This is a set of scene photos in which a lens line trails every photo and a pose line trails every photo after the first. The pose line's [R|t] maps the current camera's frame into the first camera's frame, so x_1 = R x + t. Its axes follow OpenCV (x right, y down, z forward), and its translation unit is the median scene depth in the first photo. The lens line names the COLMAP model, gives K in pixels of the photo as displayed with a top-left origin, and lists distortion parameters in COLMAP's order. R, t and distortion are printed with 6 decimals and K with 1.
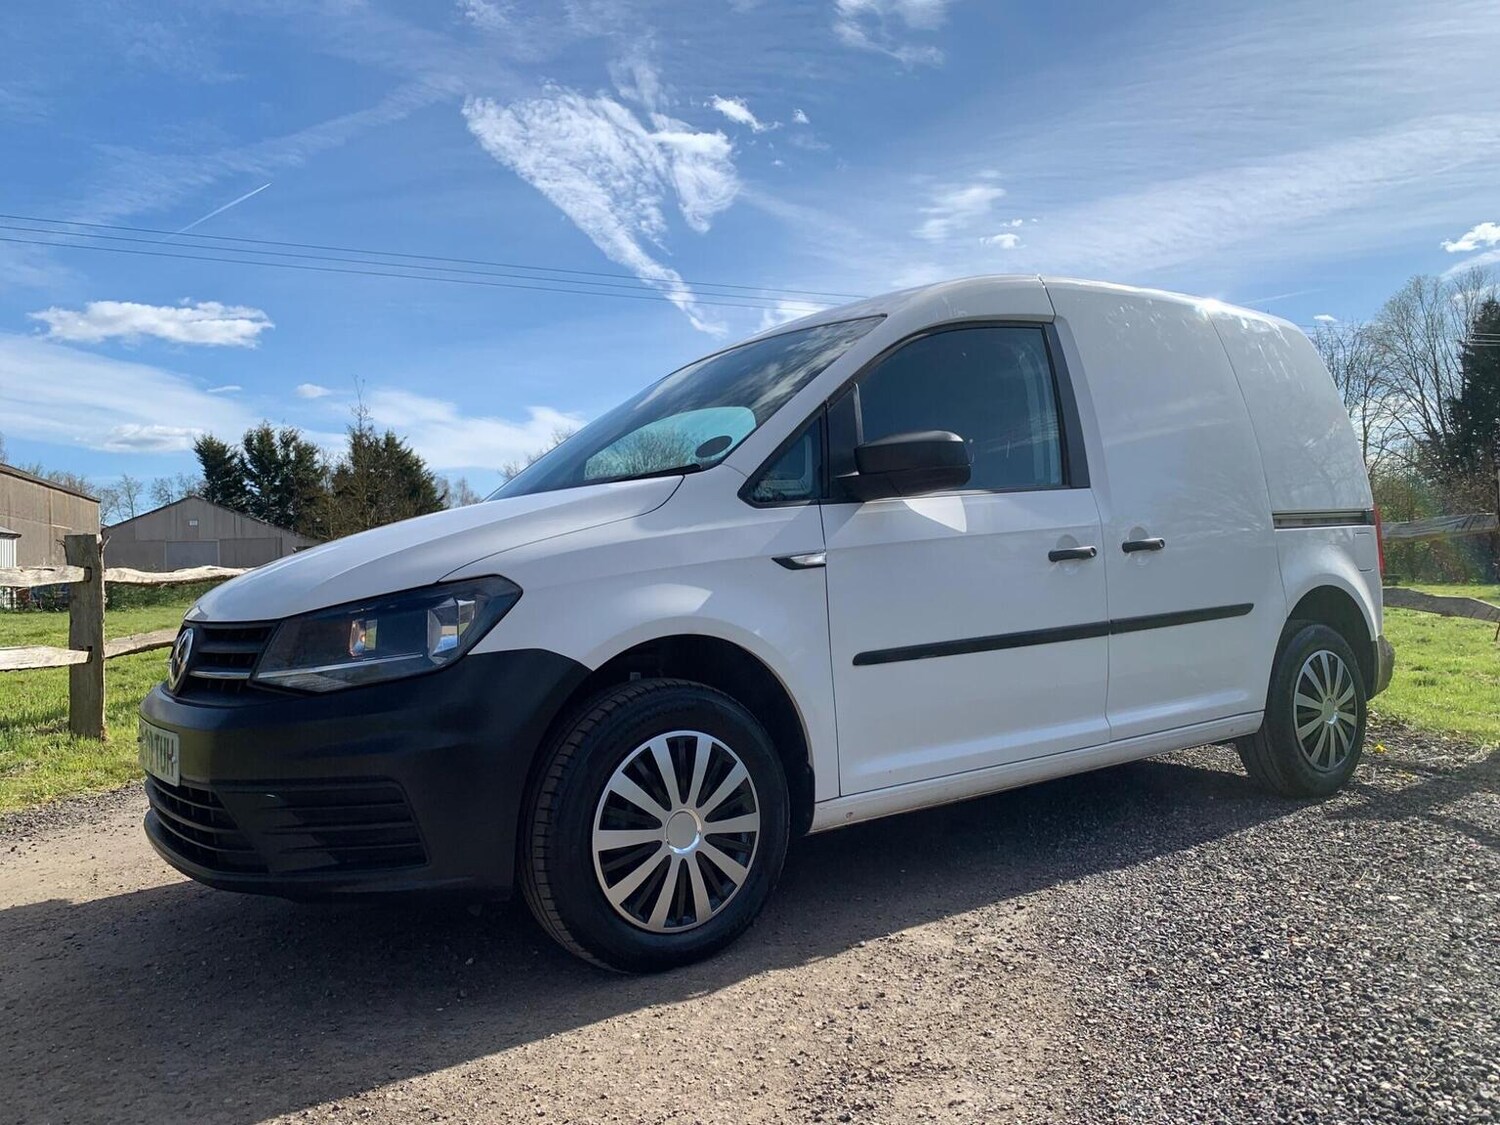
lens RADIAL K [[1153.3, 0, 730.3], [0, 1153.3, 553.7], [0, 0, 1]] dist [0.006668, -0.006281]
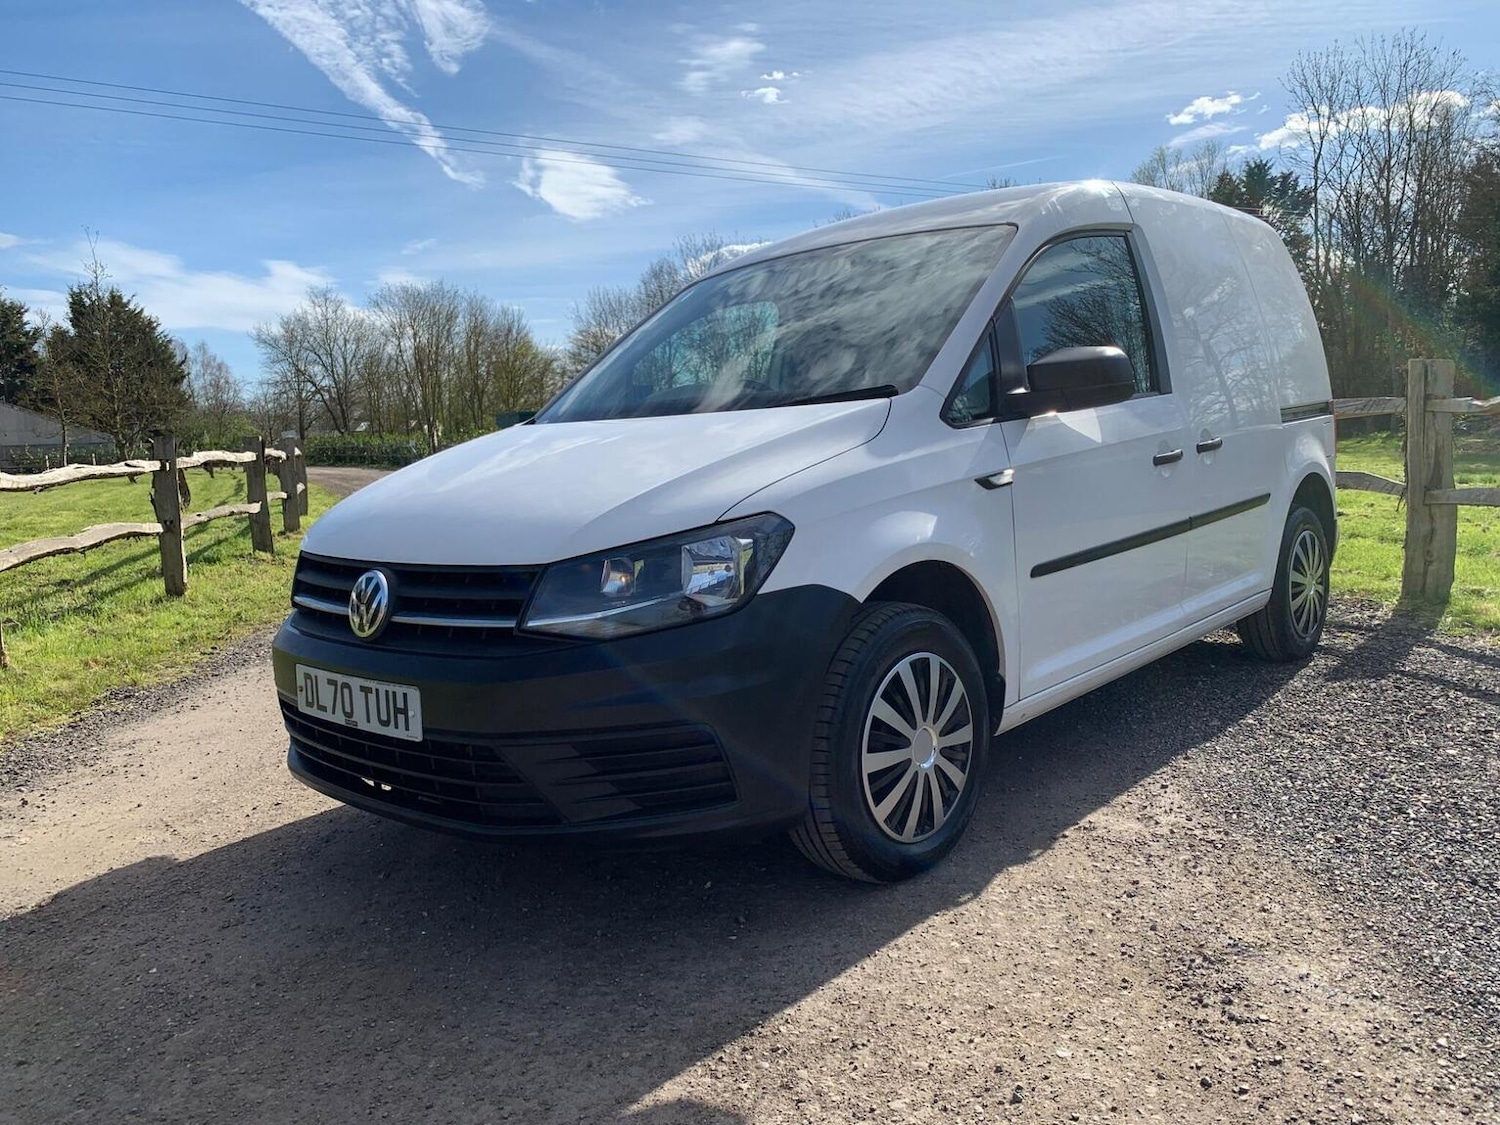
lens RADIAL K [[1153.3, 0, 749.6], [0, 1153.3, 558.8], [0, 0, 1]] dist [0.009410, -0.008088]
pose [[0.977068, -0.041768, 0.208793, -0.386735], [0.015886, 0.992138, 0.124135, -0.057431], [-0.212336, -0.117971, 0.970050, 0.040019]]
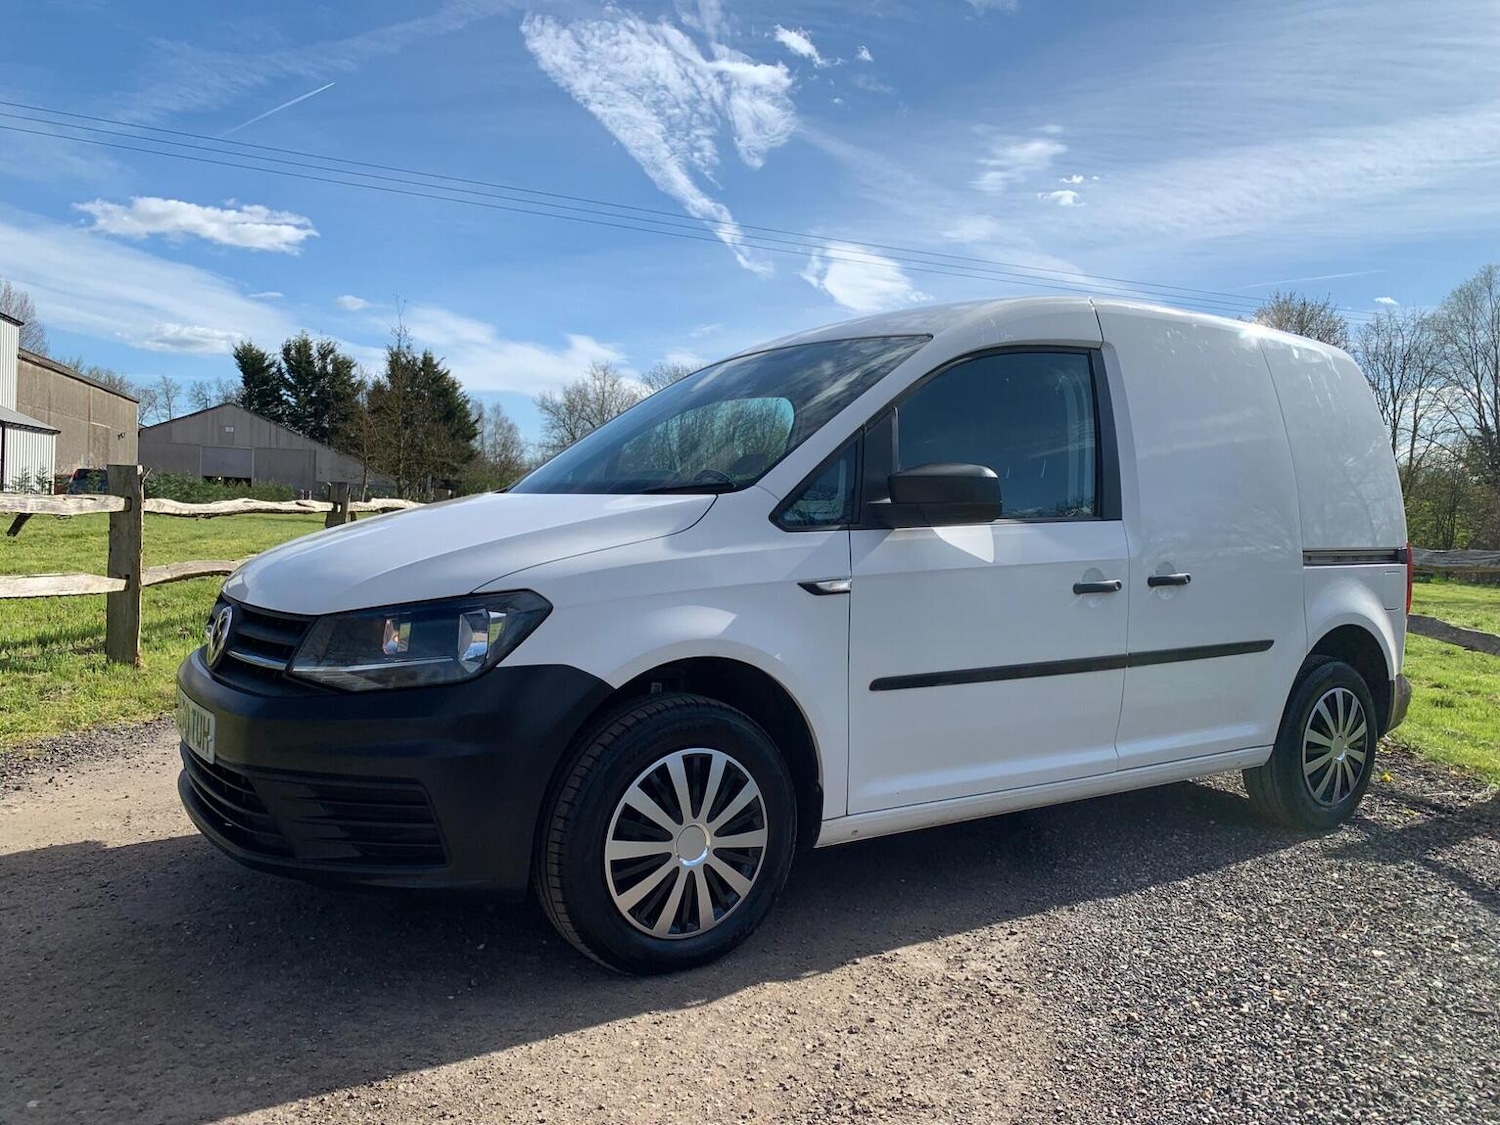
lens RADIAL K [[1153.1, 0, 732.1], [0, 1153.1, 568.5], [0, 0, 1]] dist [0.006686, -0.005543]
pose [[0.997077, 0.073958, -0.019182, -0.004279], [-0.072592, 0.995297, 0.064141, -0.071741], [0.023836, -0.062561, 0.997756, -0.018113]]
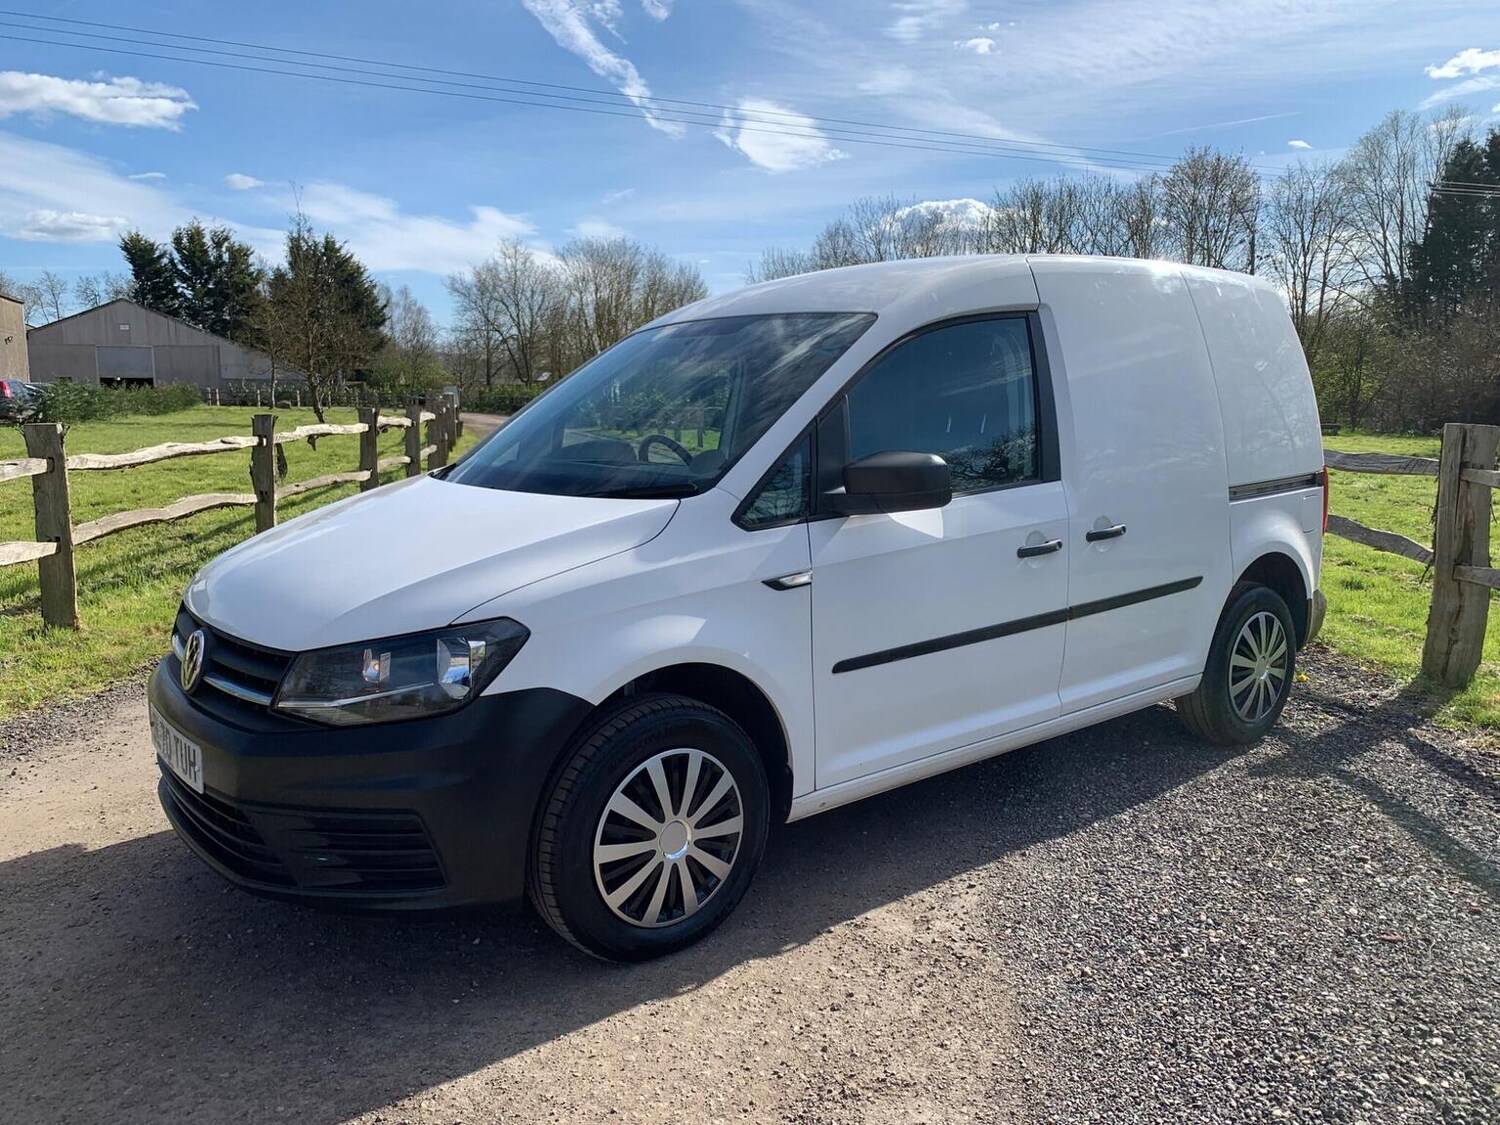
lens RADIAL K [[1153.1, 0, 732.1], [0, 1153.1, 568.5], [0, 0, 1]] dist [0.006686, -0.005543]
pose [[0.998639, 0.022085, 0.047245, -0.041767], [-0.029772, 0.985209, 0.168749, -0.189202], [-0.042820, -0.169926, 0.984526, -0.035009]]
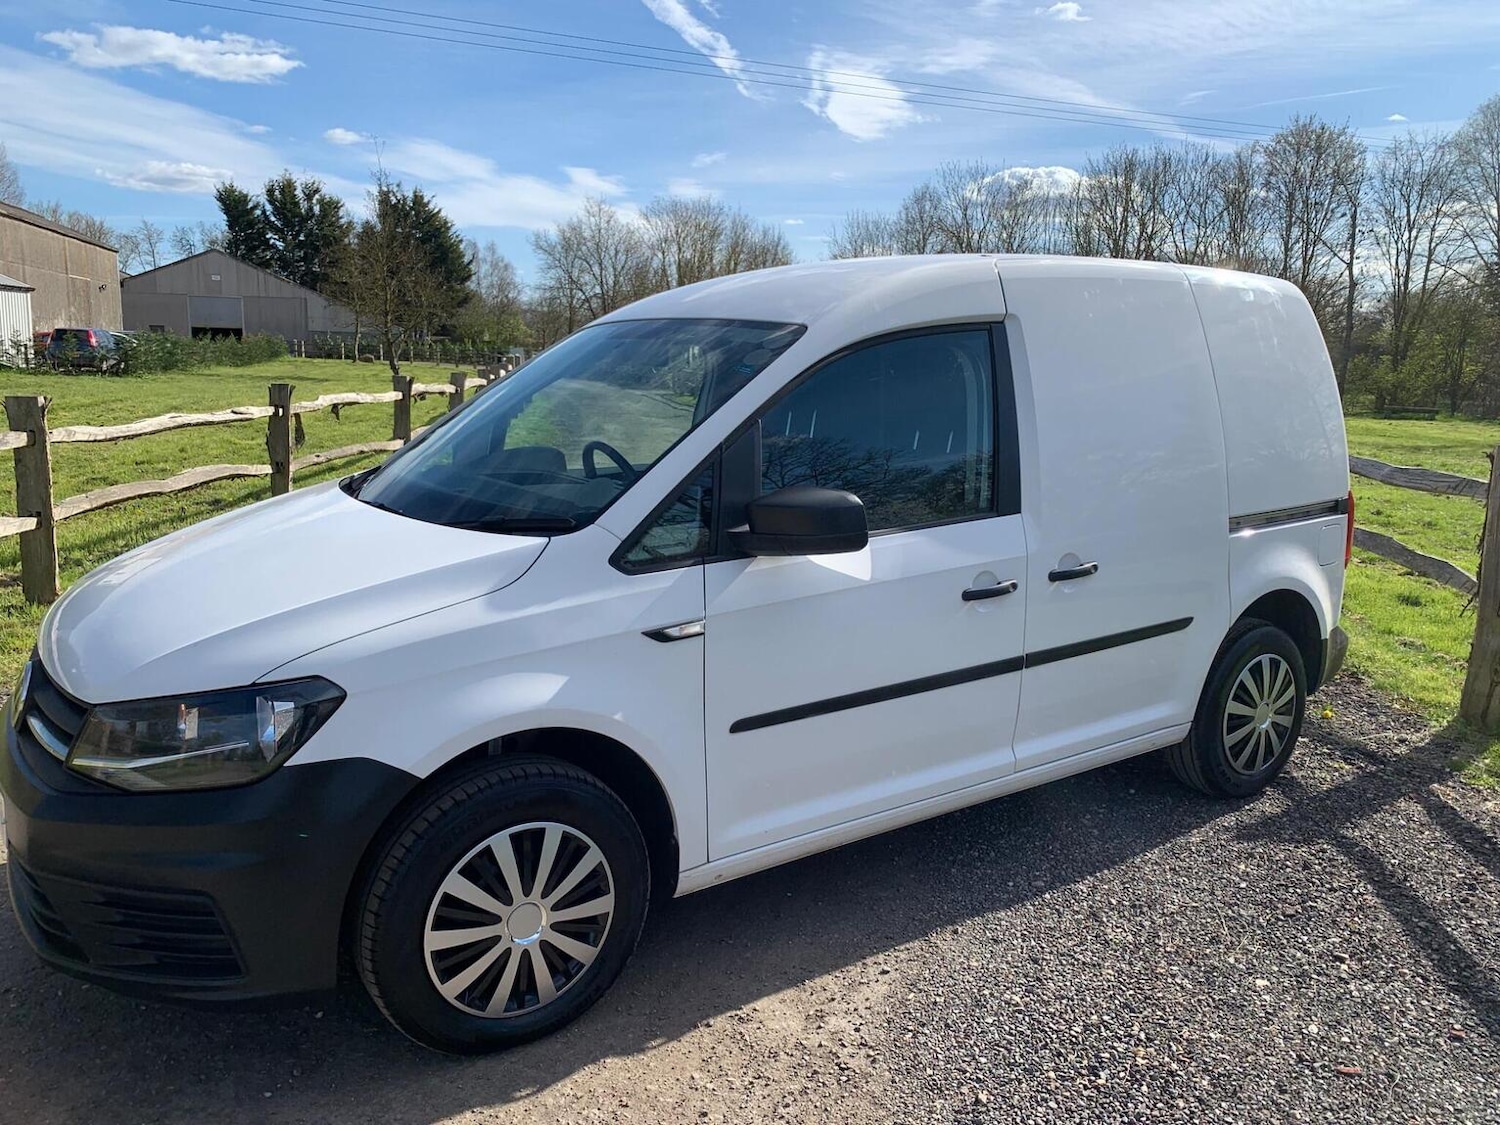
lens RADIAL K [[1151.6, 0, 753.9], [0, 1151.6, 563.6], [0, 0, 1]] dist [0.006380, -0.004586]
pose [[0.998452, 0.055577, -0.002135, 0.129869], [-0.054049, 0.978632, 0.198386, -0.247155], [0.013115, -0.197964, 0.980122, 0.100657]]
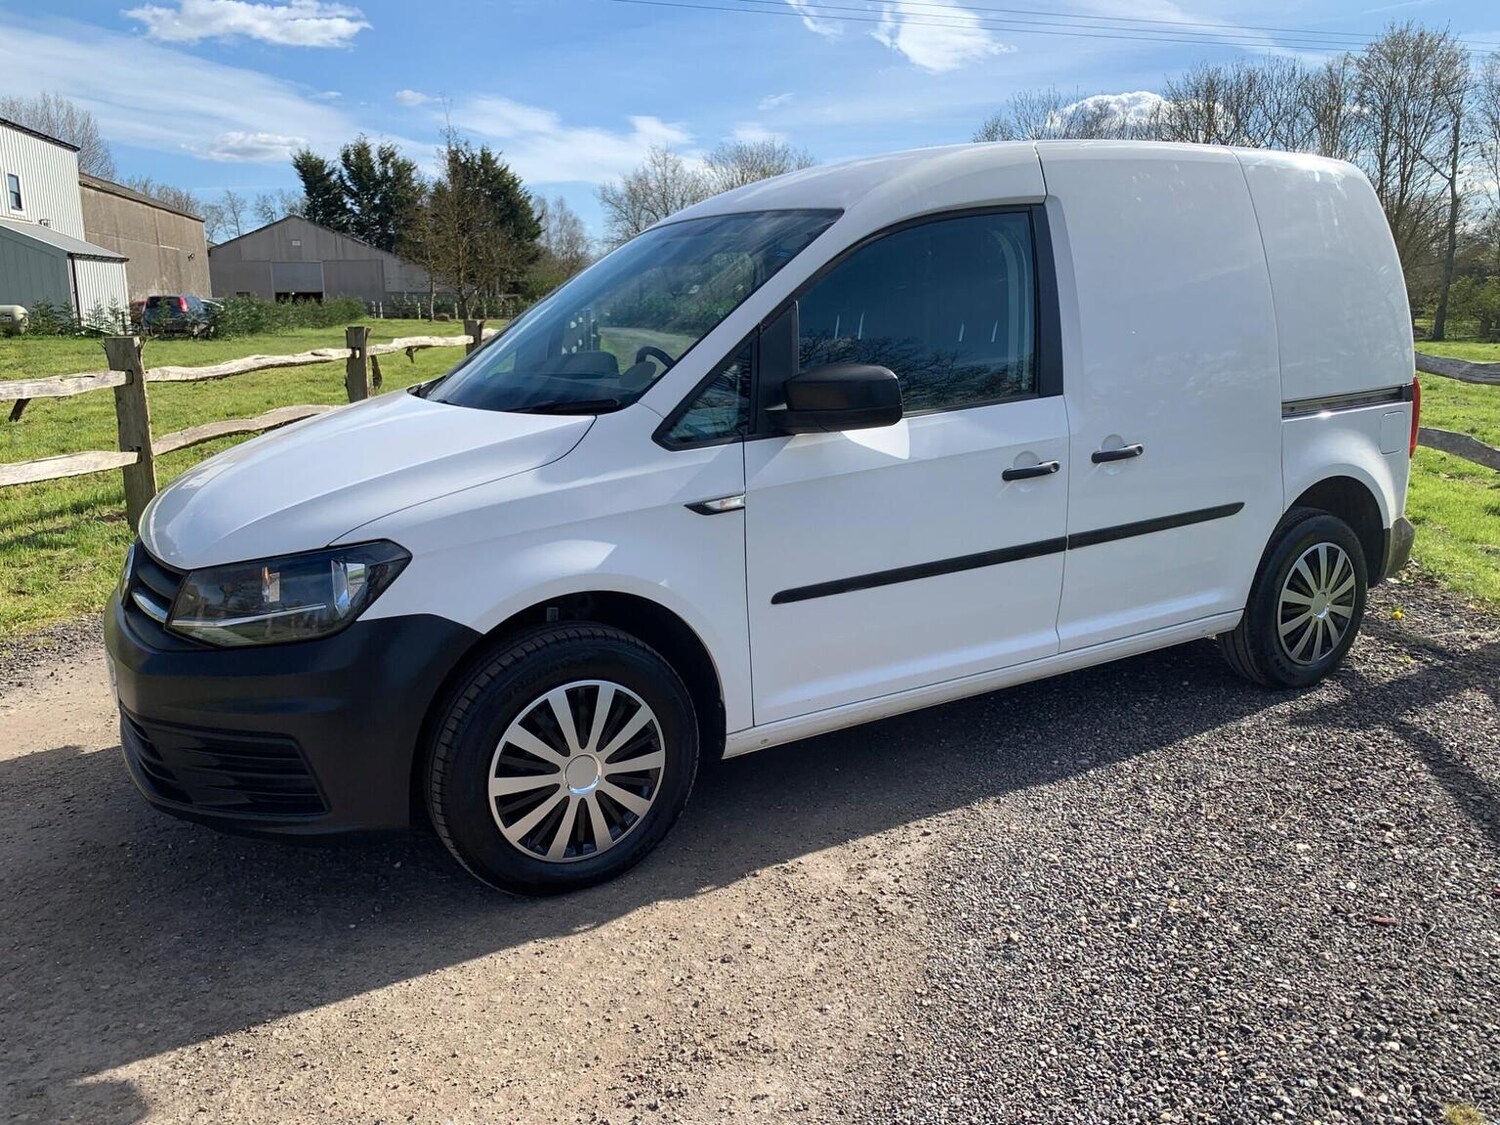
lens RADIAL K [[1153.3, 0, 730.3], [0, 1153.3, 553.7], [0, 0, 1]] dist [0.006668, -0.006281]
pose [[0.995610, 0.039386, -0.084903, 0.165741], [-0.018493, 0.972044, 0.234071, -0.190994], [0.091748, -0.231474, 0.968505, 0.042249]]
